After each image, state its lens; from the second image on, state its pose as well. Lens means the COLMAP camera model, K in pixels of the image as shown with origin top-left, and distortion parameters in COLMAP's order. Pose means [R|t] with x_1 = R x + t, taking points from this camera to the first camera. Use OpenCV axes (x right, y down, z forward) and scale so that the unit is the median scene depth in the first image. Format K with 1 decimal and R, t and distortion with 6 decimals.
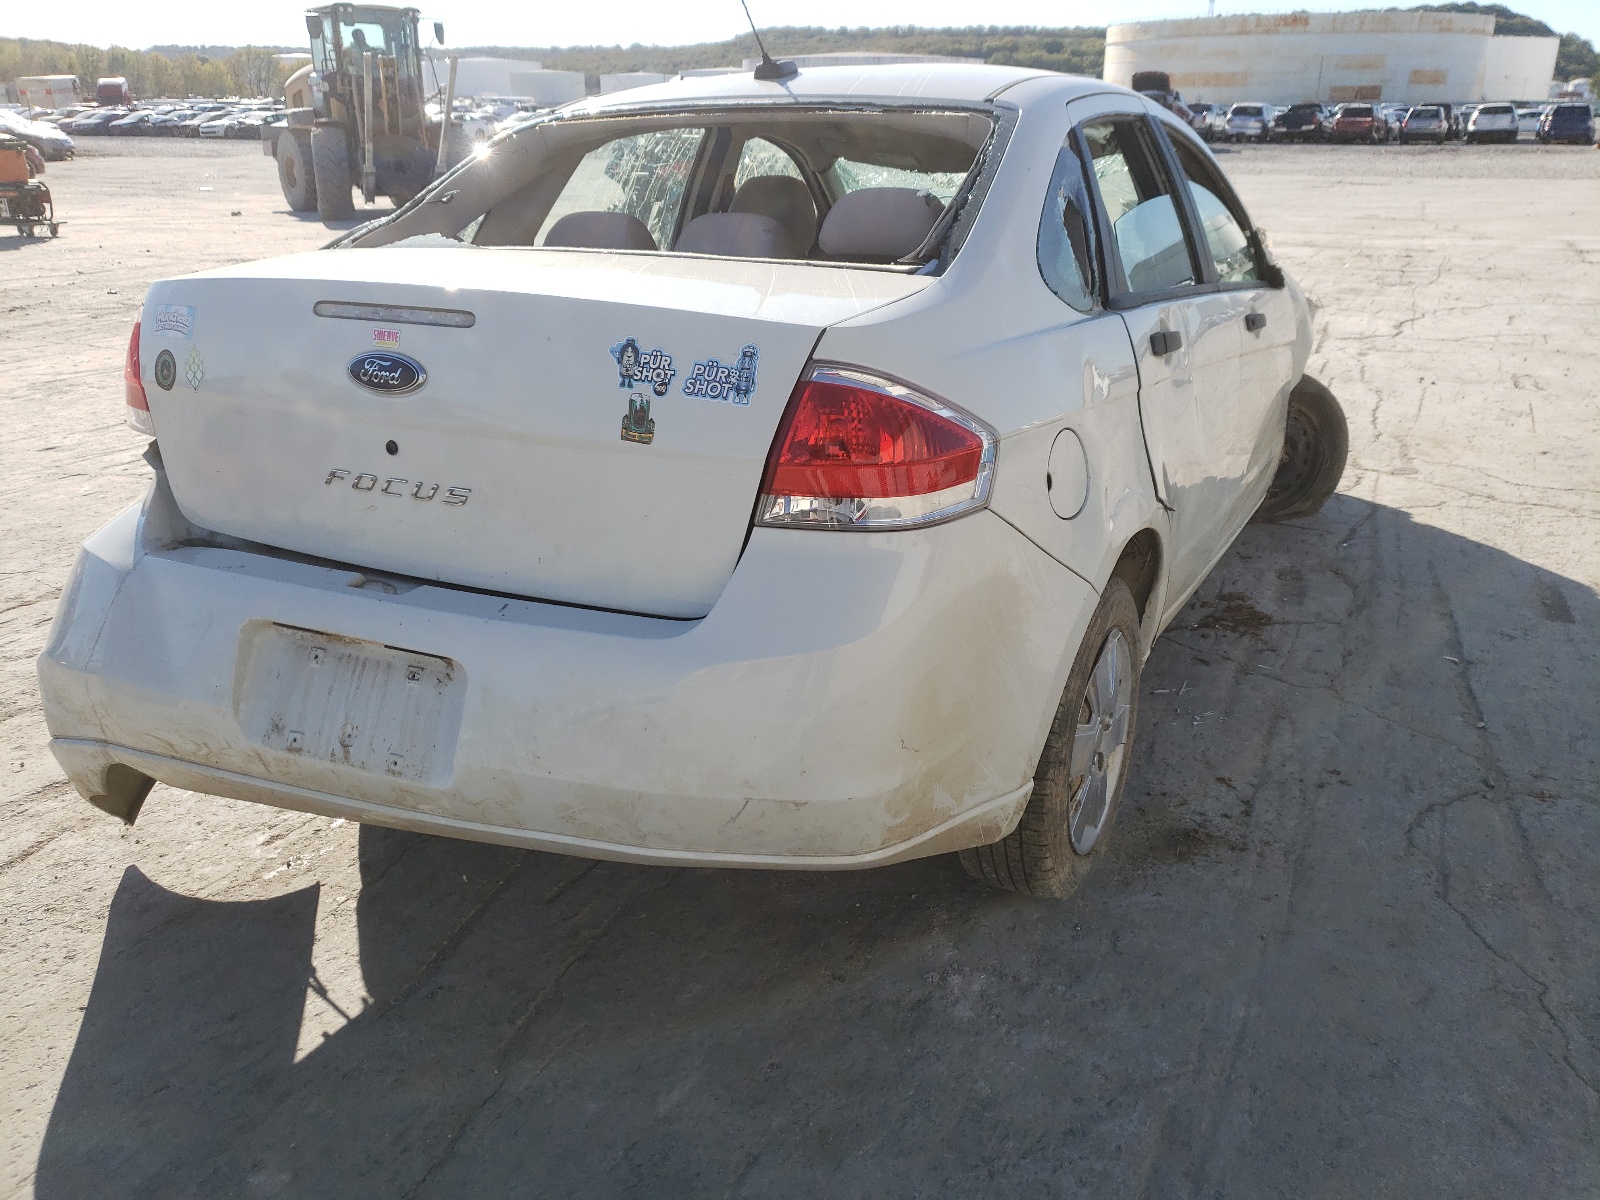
lens RADIAL K [[1209.7, 0, 802.6], [0, 1209.7, 541.9], [0, 0, 1]] dist [0.001394, 0.001416]
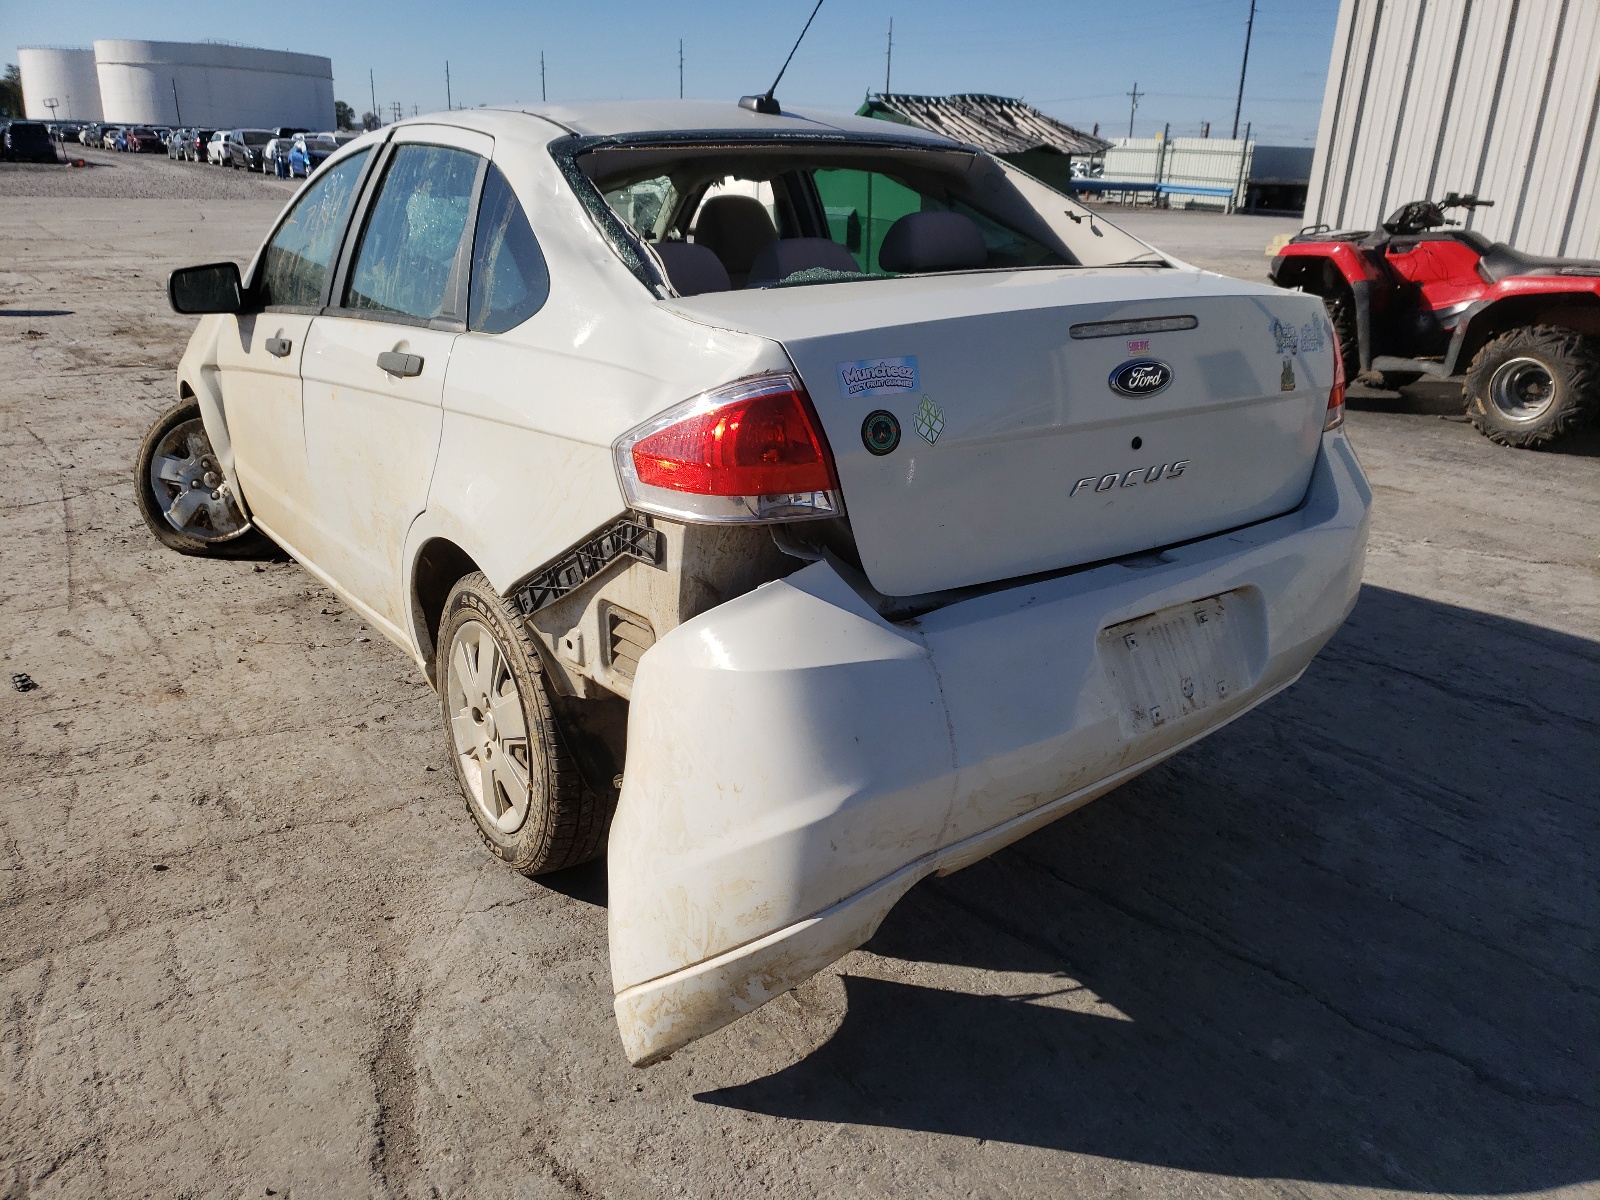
lens RADIAL K [[1178.8, 0, 798.3], [0, 1178.8, 589.9], [0, 0, 1]] dist [0.187045, -0.425276]
pose [[0.505147, -0.277668, 0.817146, -1.427282], [0.257984, 0.952119, 0.164051, -0.208580], [-0.823572, 0.127941, 0.552594, 0.633540]]
